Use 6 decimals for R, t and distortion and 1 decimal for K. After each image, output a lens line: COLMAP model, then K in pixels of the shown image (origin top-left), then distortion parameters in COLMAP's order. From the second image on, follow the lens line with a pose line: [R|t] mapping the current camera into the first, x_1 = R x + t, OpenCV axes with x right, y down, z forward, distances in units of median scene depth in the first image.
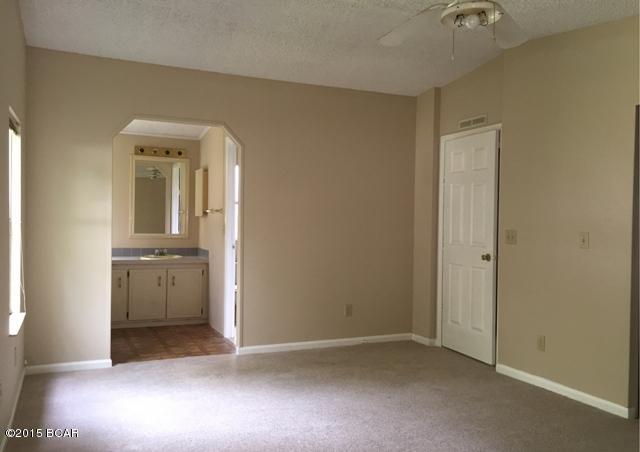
lens RADIAL K [[534.8, 0, 318.1], [0, 534.8, 226.9], [0, 0, 1]] dist [-0.013425, -0.002288]
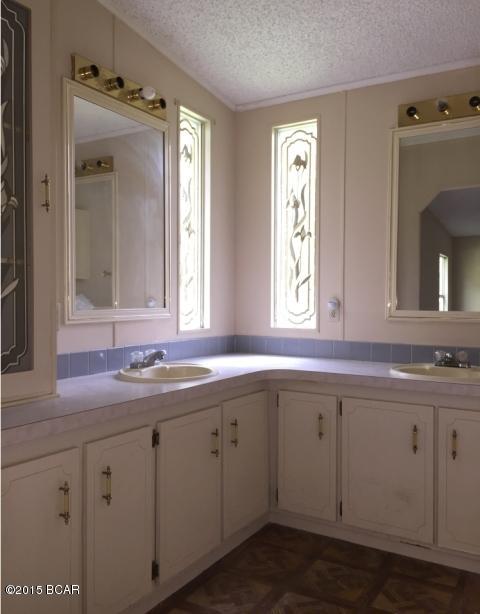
lens RADIAL K [[559.7, 0, 241.0], [0, 559.7, 303.1], [0, 0, 1]] dist [0.044200, -0.043688]
pose [[0.578905, -0.000445, -0.815395, -0.047030], [-0.005471, 0.999975, -0.004430, 0.009911], [0.815377, 0.007025, 0.578888, 0.644310]]
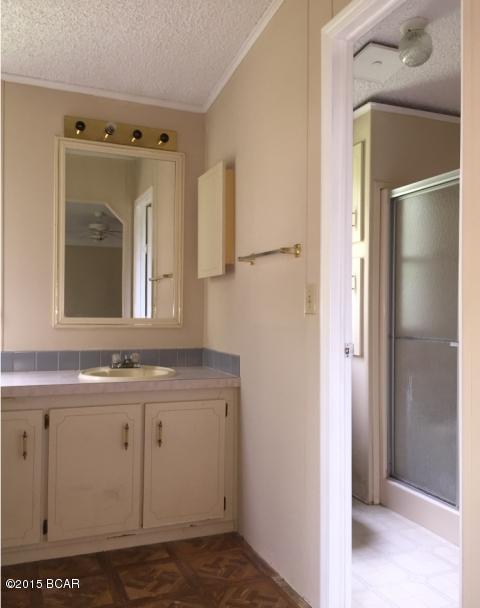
lens RADIAL K [[563.5, 0, 241.5], [0, 563.5, 303.2], [0, 0, 1]] dist [0.012187, 0.000000]
pose [[0.999549, -0.004690, -0.029667, -0.188695], [0.004135, 0.999816, -0.018730, 0.010513], [0.029749, 0.018599, 0.999384, 0.554180]]
